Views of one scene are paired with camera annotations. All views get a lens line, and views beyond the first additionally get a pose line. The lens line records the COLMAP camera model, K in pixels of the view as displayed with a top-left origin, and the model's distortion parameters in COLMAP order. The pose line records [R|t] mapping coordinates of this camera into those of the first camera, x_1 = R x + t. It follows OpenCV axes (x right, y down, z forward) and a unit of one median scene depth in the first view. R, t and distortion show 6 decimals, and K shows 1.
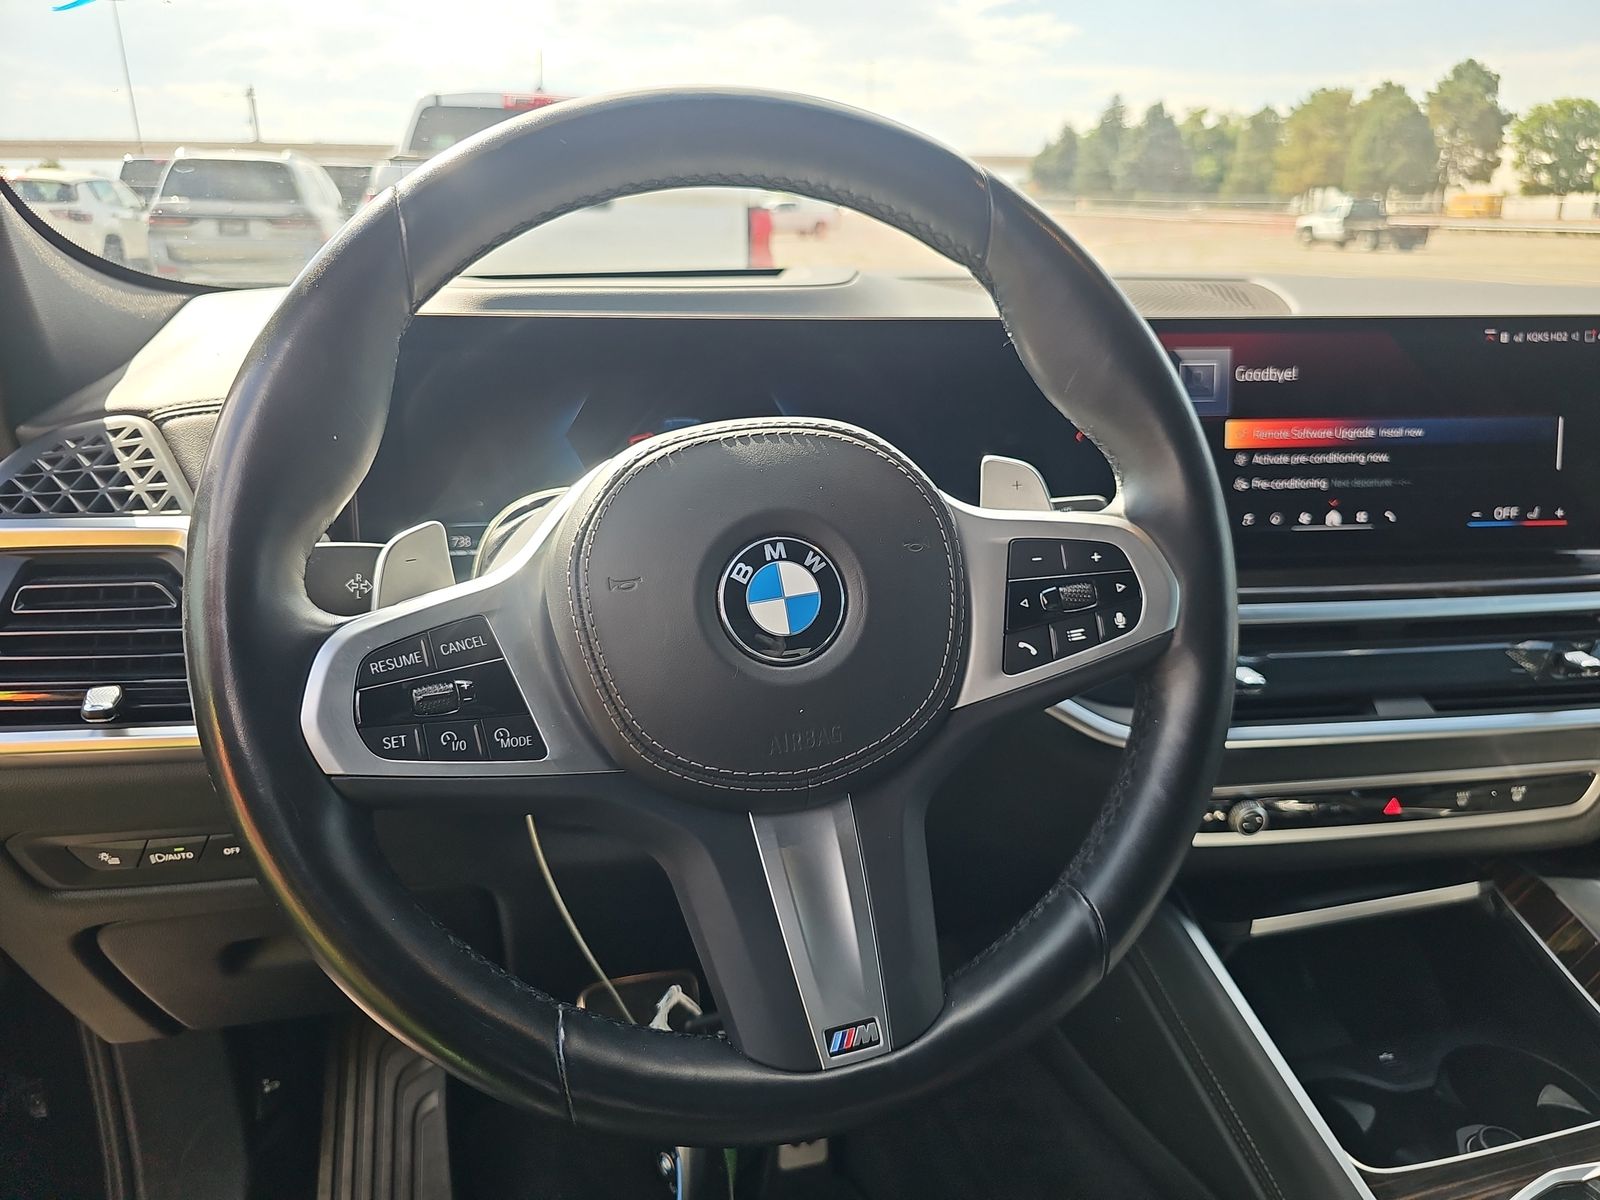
lens RADIAL K [[1084.0, 0, 811.1], [0, 1084.0, 599.0], [0, 0, 1]] dist [-0.000655, -0.029064]
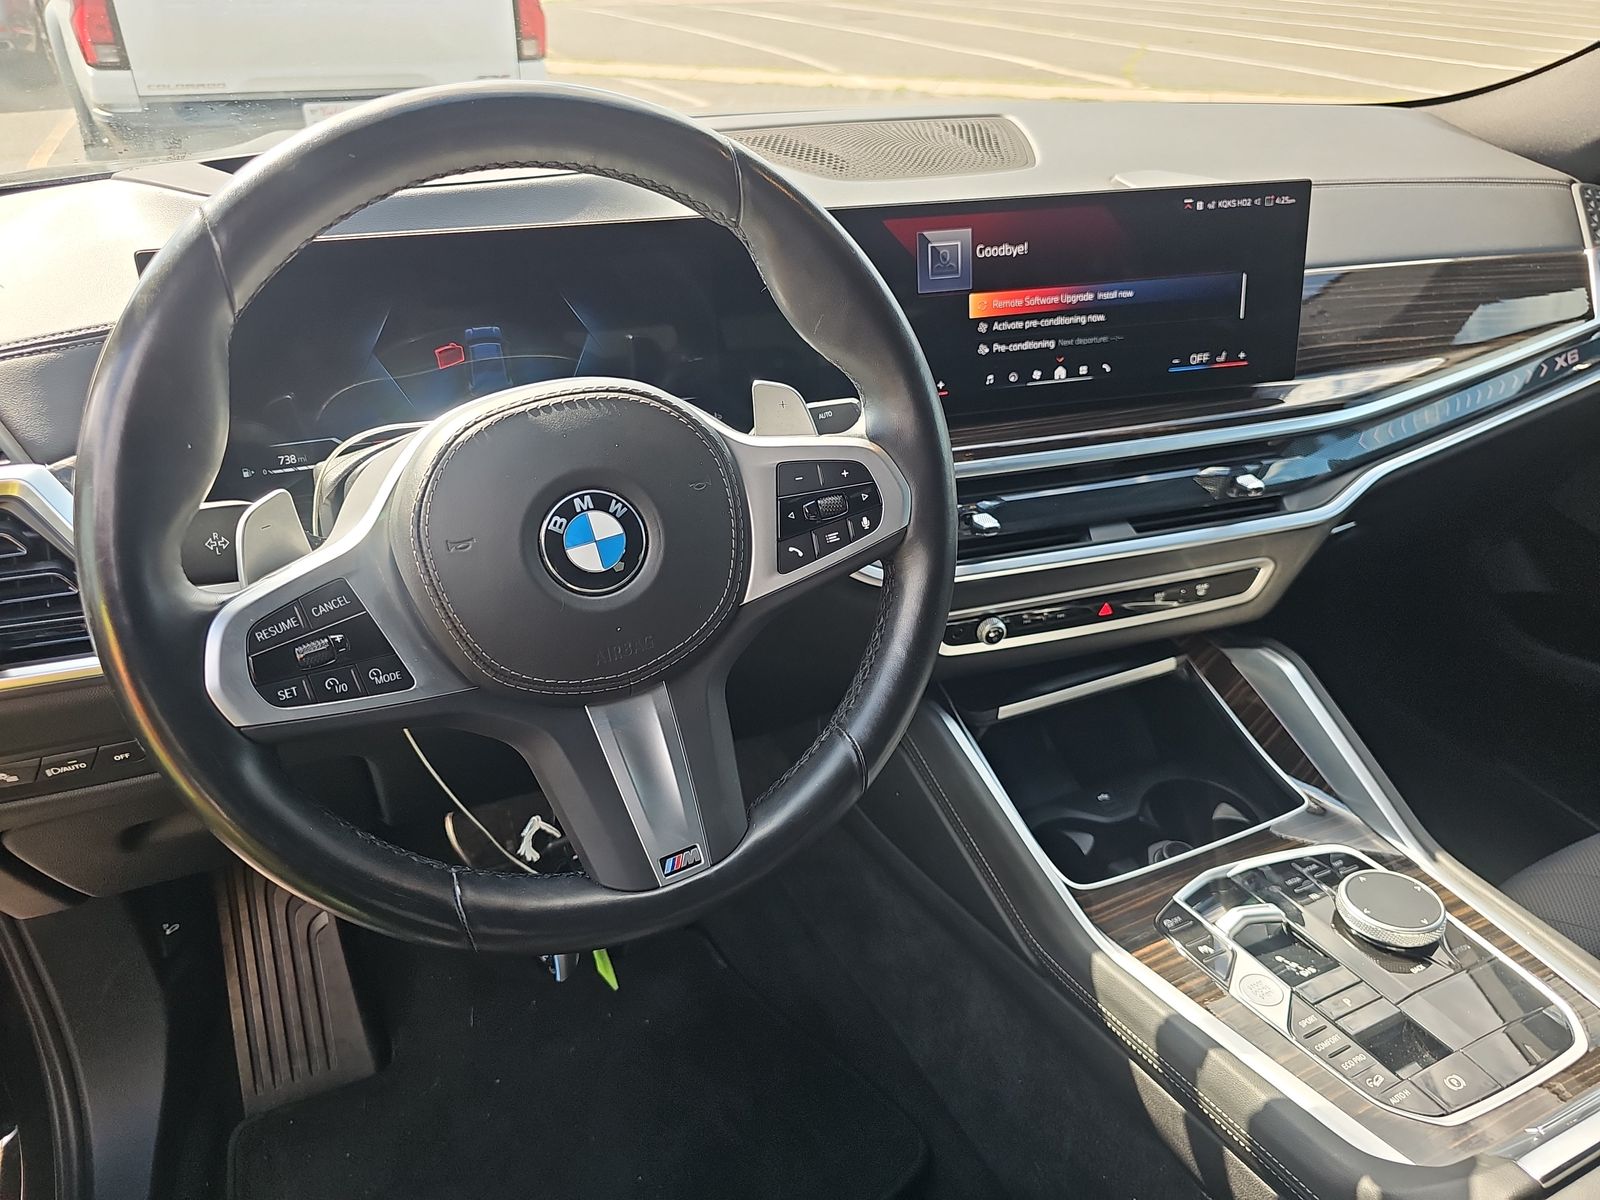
lens RADIAL K [[1084.0, 0, 811.1], [0, 1084.0, 599.0], [0, 0, 1]] dist [-0.000655, -0.029064]
pose [[0.984114, -0.094722, 0.150155, 0.023236], [0.060024, 0.973492, 0.220705, -0.173293], [-0.167080, -0.208186, 0.963713, -0.221812]]
